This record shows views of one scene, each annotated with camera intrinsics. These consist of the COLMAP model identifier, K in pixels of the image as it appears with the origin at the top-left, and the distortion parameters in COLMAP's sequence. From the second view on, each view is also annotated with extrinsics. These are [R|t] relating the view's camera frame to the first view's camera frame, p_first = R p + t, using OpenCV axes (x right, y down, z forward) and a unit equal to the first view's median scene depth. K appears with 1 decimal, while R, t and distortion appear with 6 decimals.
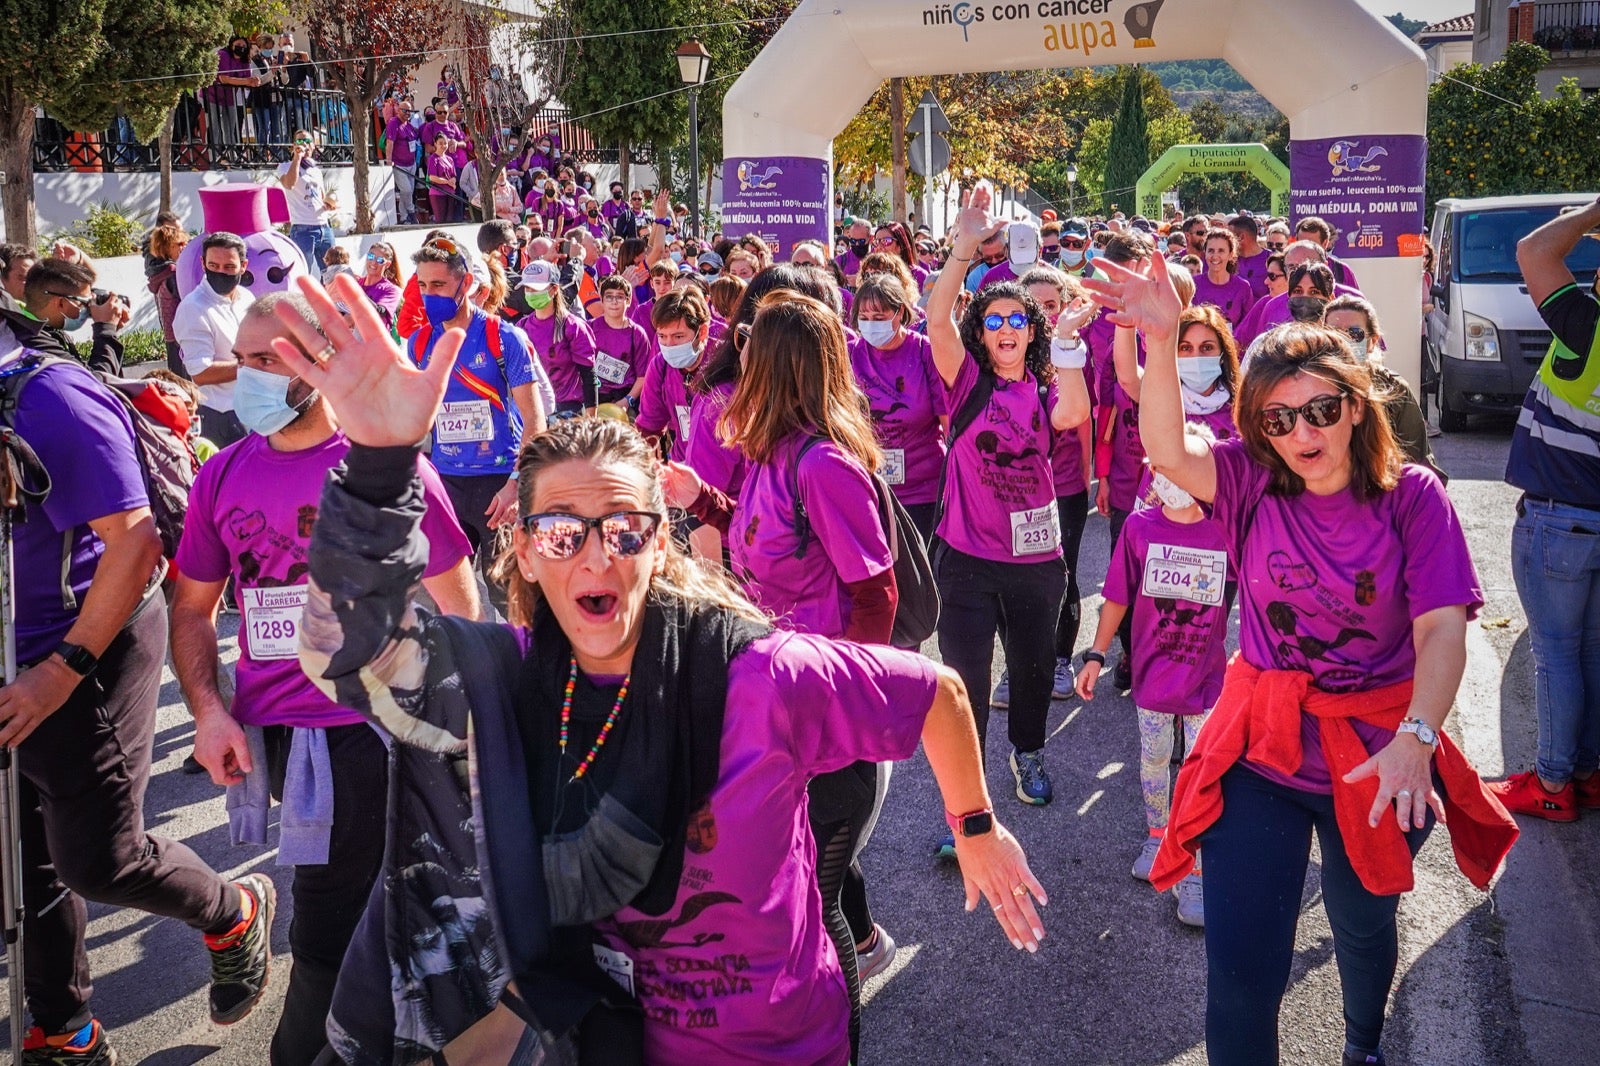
lens RADIAL K [[1461.9, 0, 837.3], [0, 1461.9, 433.9], [0, 0, 1]] dist [-0.008067, 0.006597]
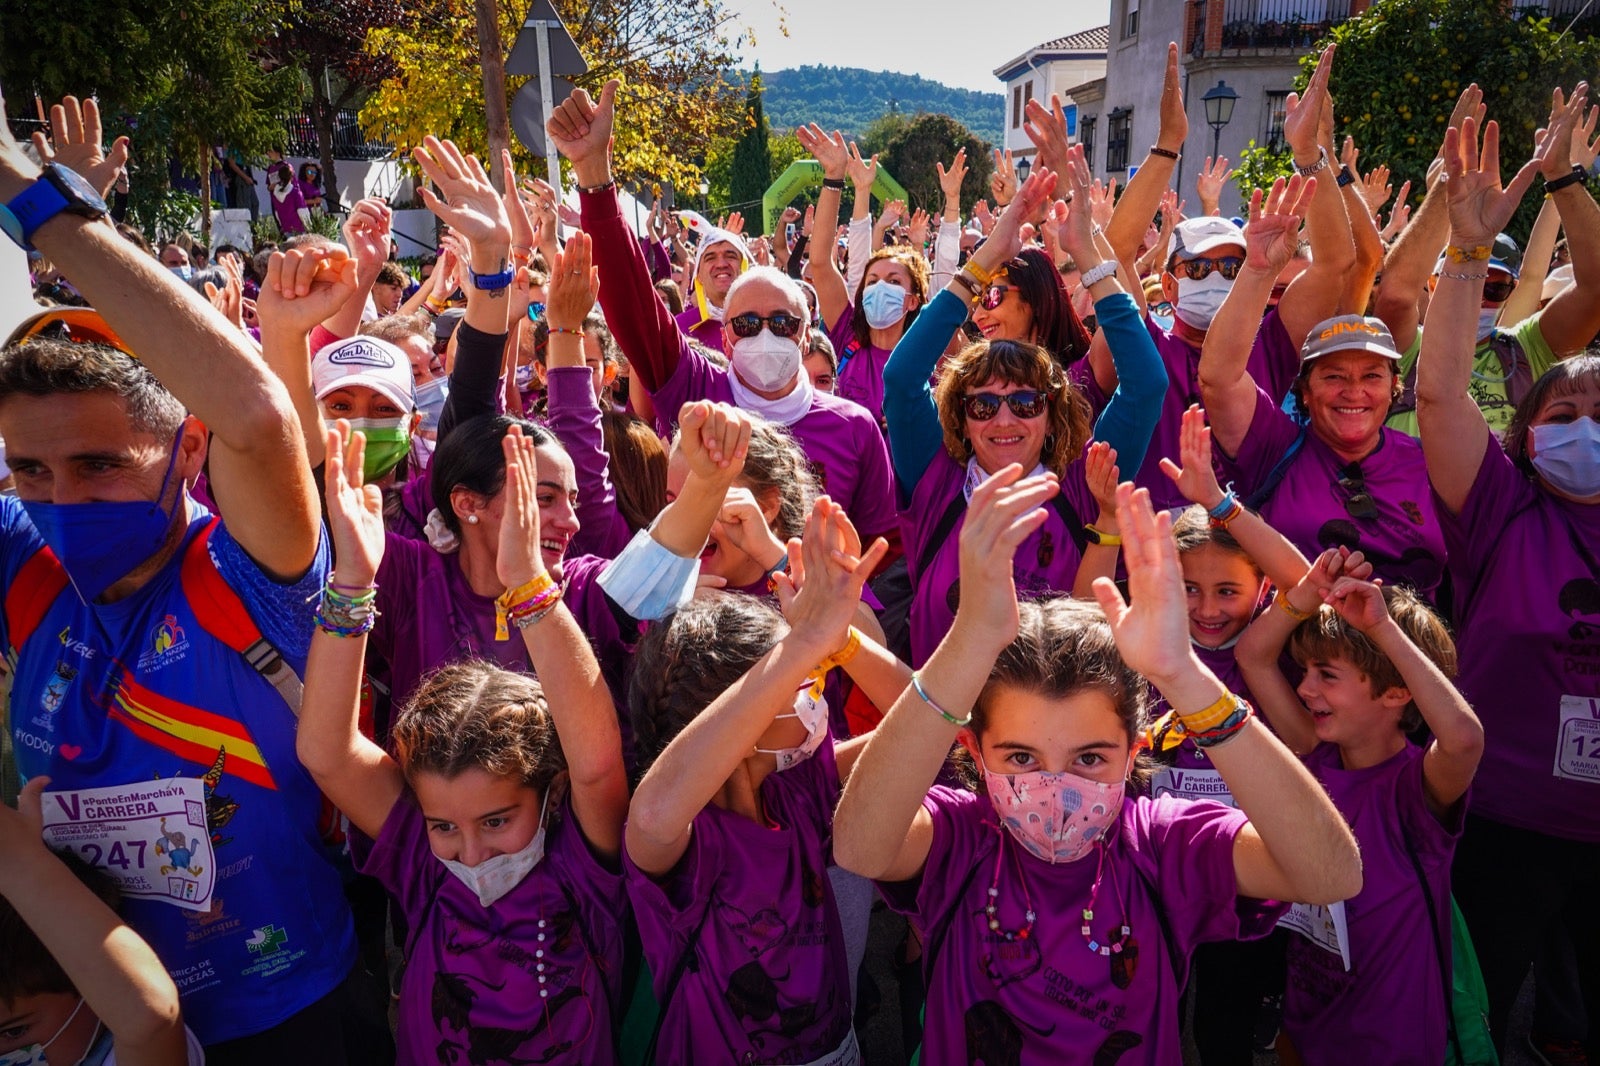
lens RADIAL K [[1103.7, 0, 799.3], [0, 1103.7, 523.5], [0, 0, 1]] dist [-0.002098, -0.001302]
pose [[0.966038, -0.062315, 0.250775, 0.043968], [0.033292, 0.992413, 0.118357, -0.093654], [-0.256248, -0.105988, 0.960783, 0.619433]]
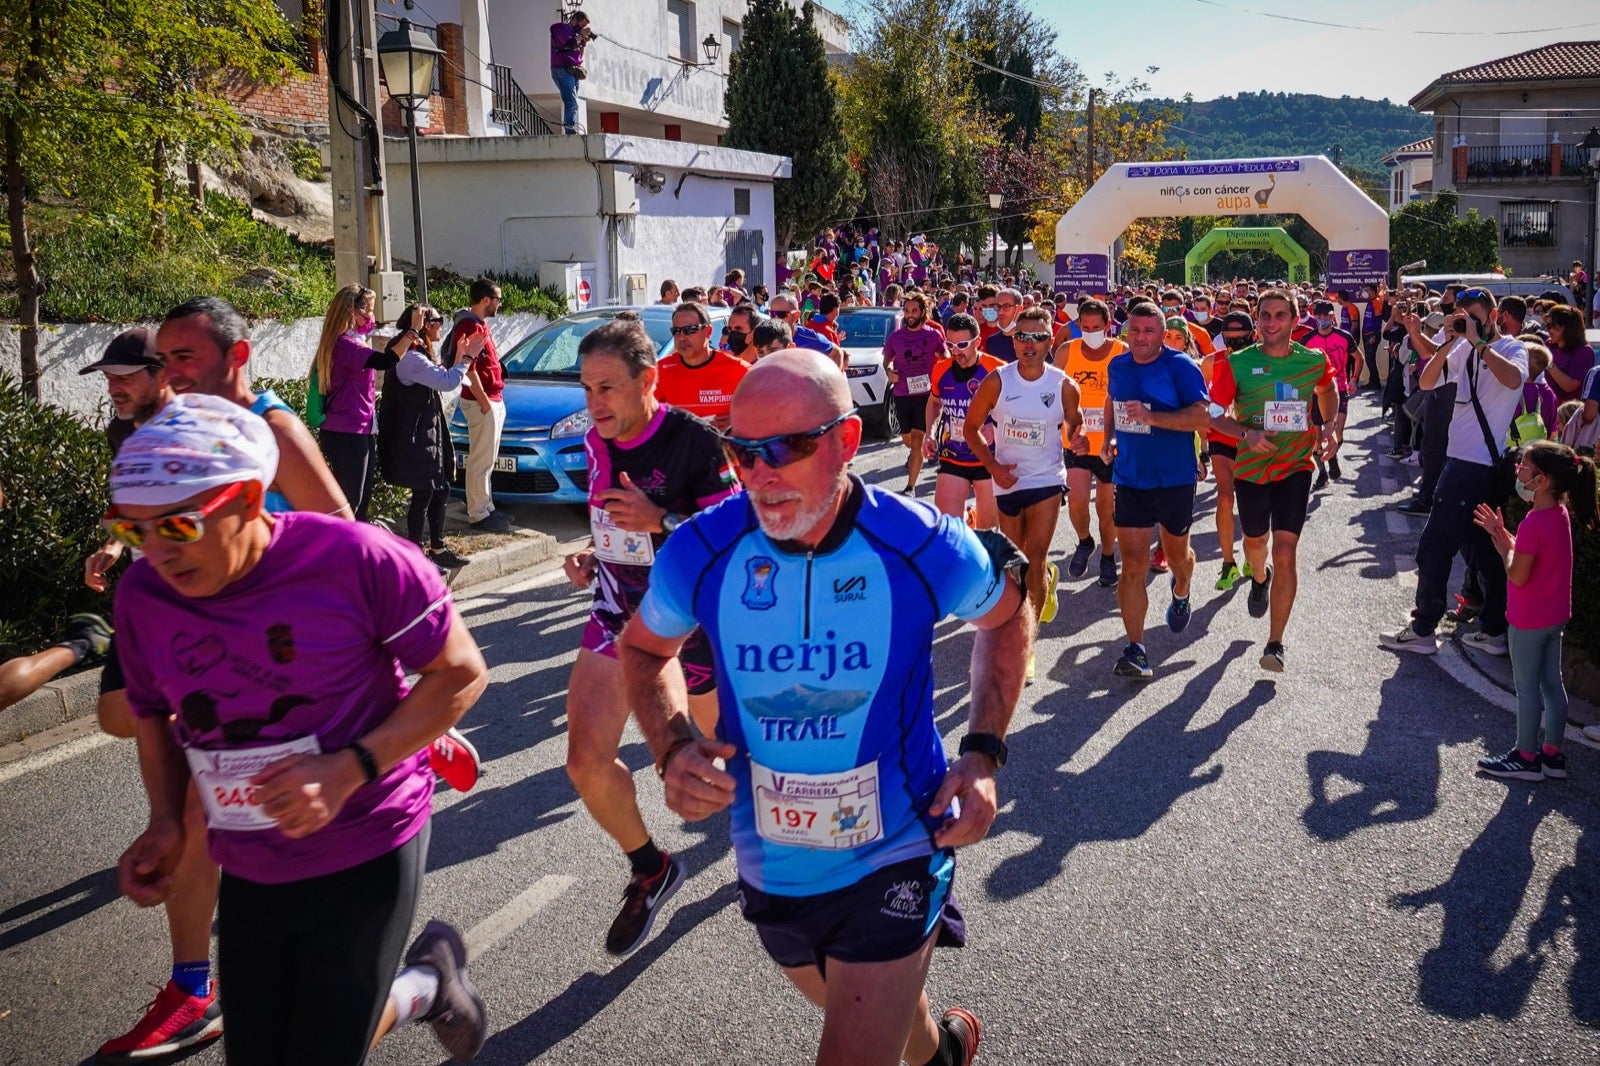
lens RADIAL K [[1394.3, 0, 914.7], [0, 1394.3, 385.7], [0, 0, 1]] dist [0.005552, -0.003256]
pose [[0.999288, 0.006967, 0.037075, -0.260185], [-0.004312, 0.997452, -0.071203, 0.103781], [-0.037477, 0.070993, 0.996773, -0.706329]]
